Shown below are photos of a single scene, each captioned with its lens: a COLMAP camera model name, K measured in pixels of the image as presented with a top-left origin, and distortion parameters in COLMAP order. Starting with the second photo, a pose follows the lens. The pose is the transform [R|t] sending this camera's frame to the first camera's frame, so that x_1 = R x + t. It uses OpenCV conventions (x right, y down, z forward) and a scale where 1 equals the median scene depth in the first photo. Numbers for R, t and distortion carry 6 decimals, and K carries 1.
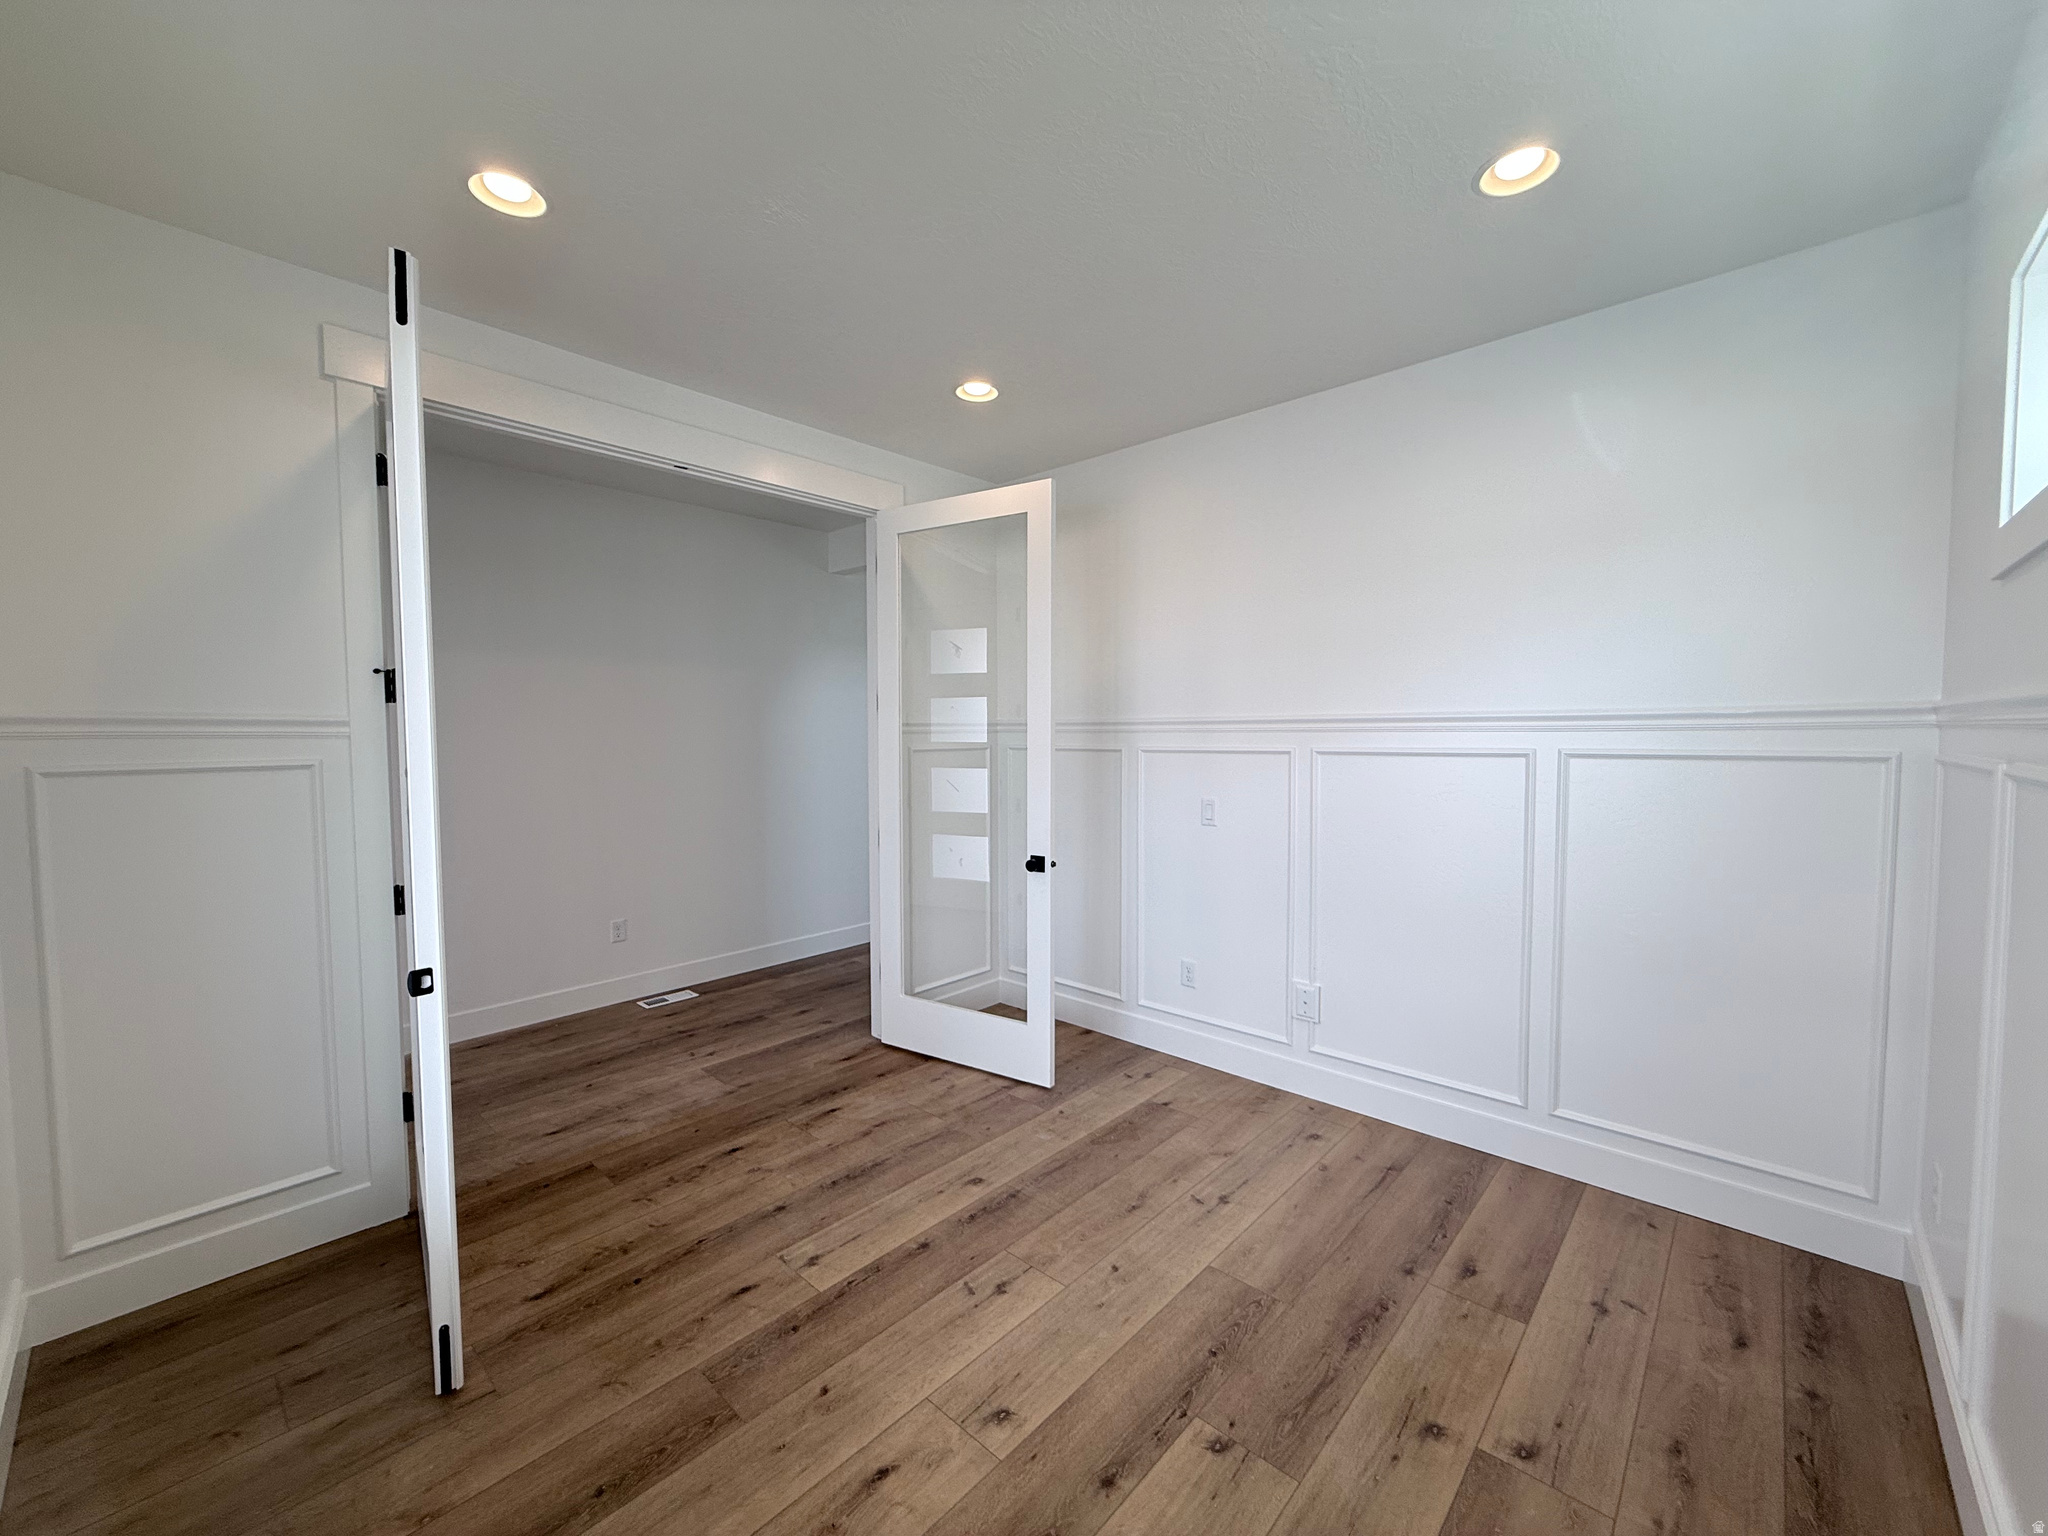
lens RADIAL K [[814.5, 0, 1021.7], [0, 814.5, 766.8], [0, 0, 1]] dist [-0.000652, -0.000129]
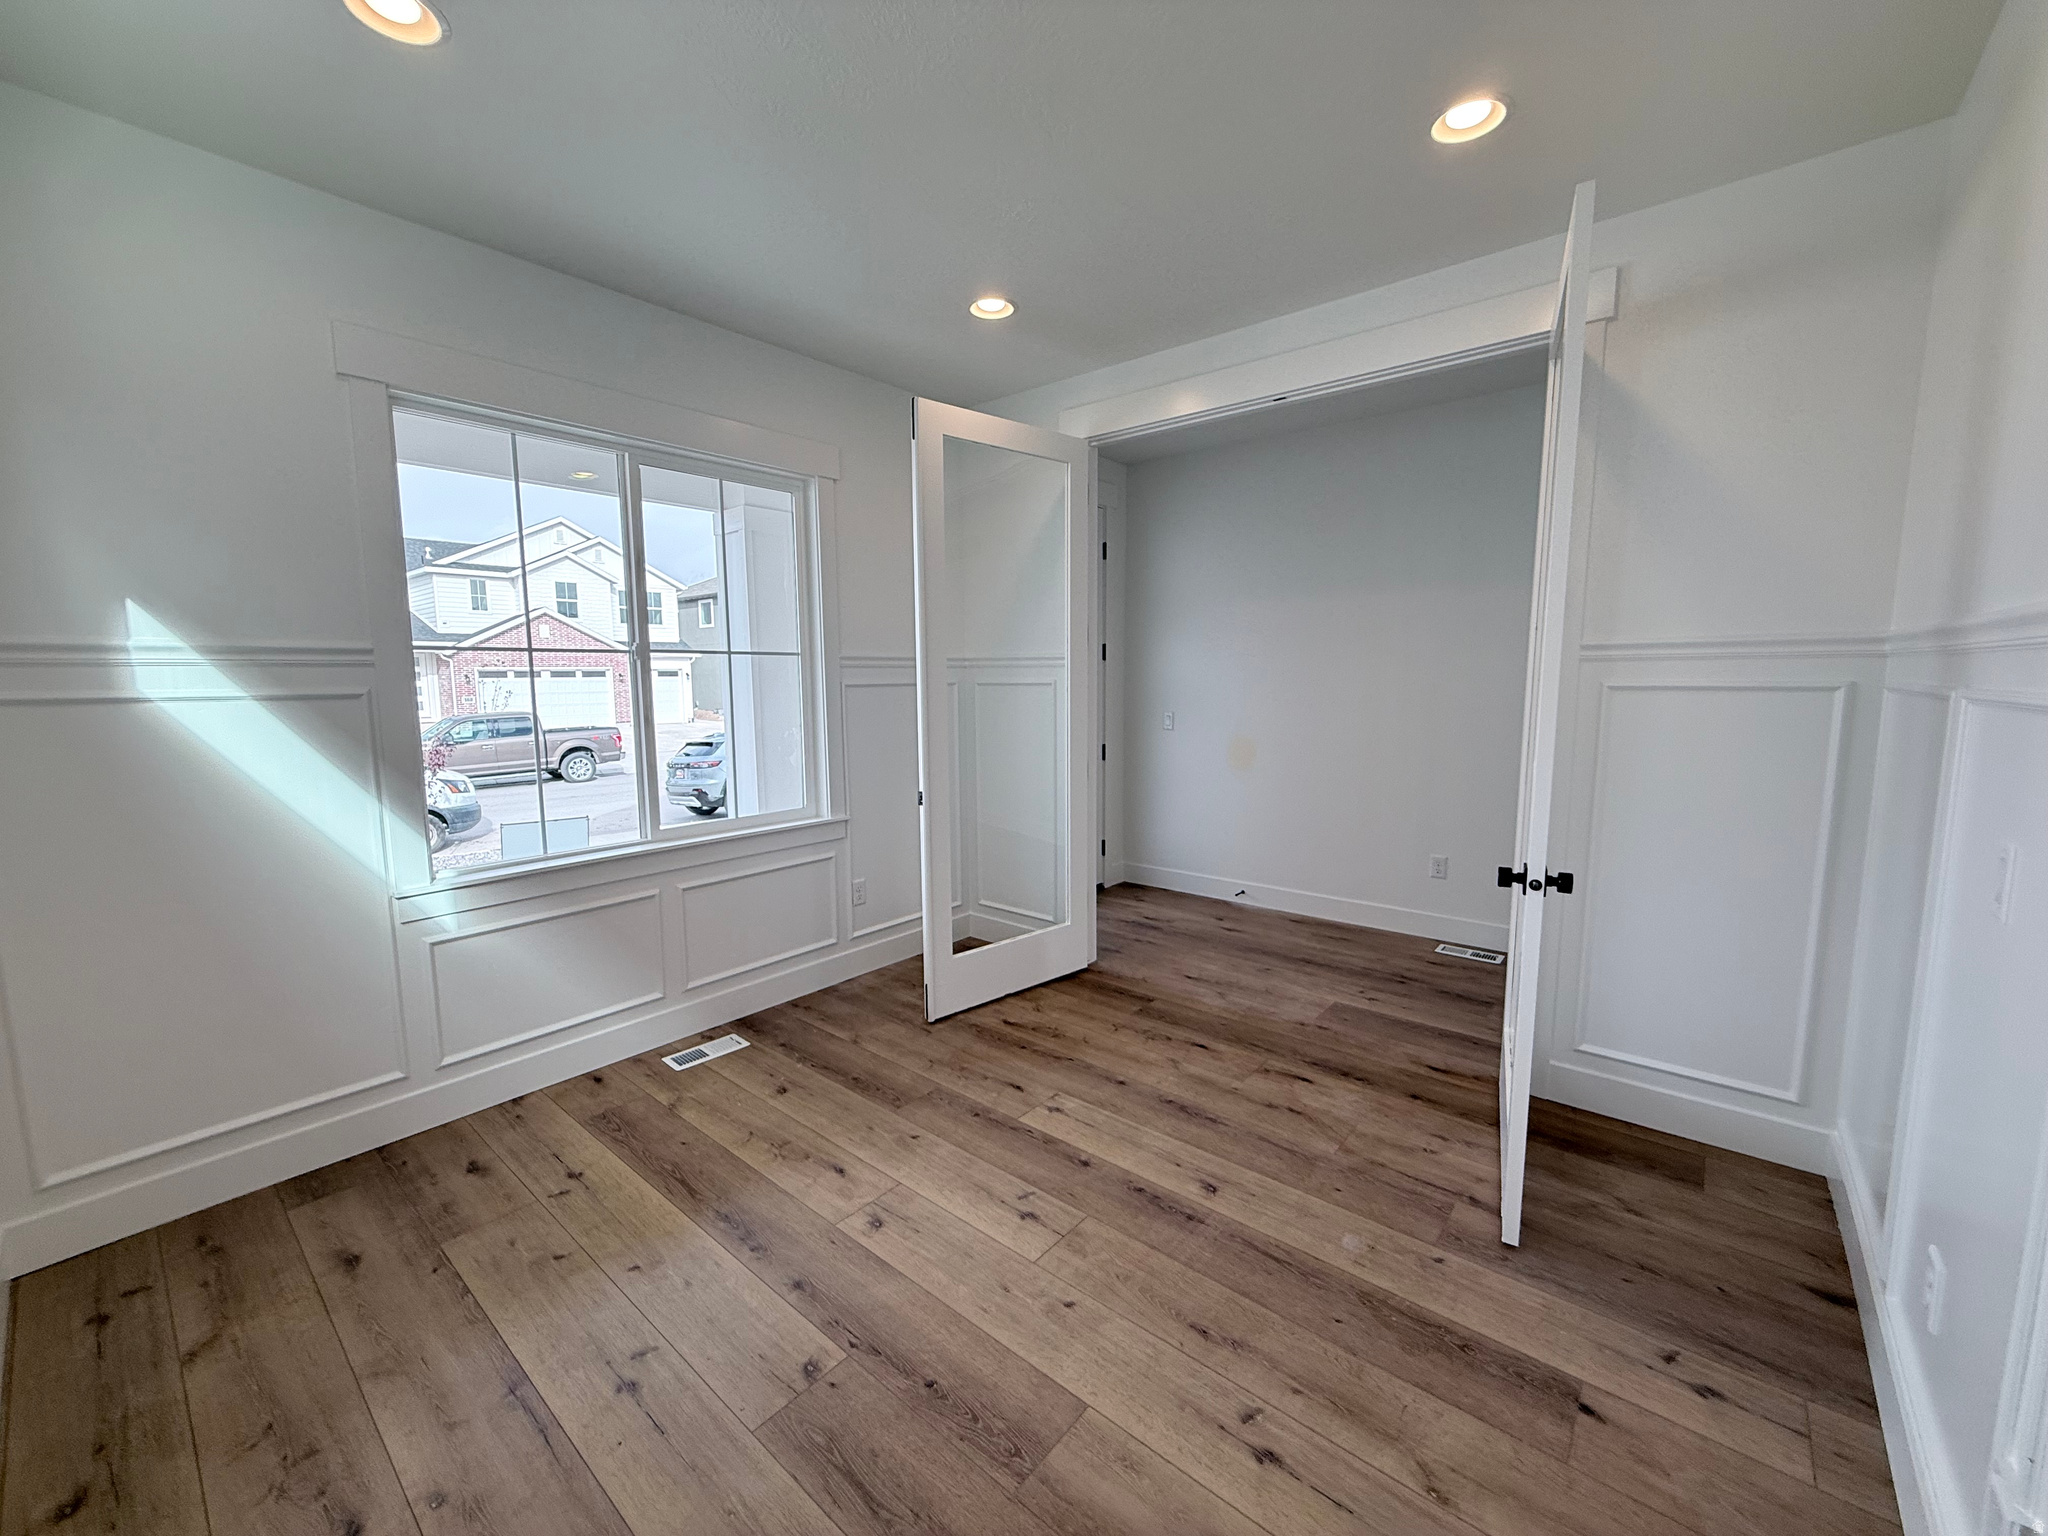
lens RADIAL K [[814.5, 0, 1022.0], [0, 814.5, 770.5], [0, 0, 1]] dist [-0.000652, -0.000129]
pose [[0.040935, 0.123794, -0.991463, 0.751091], [-0.037084, 0.991800, 0.122304, -0.026338], [0.998473, 0.031761, 0.045190, 0.767186]]
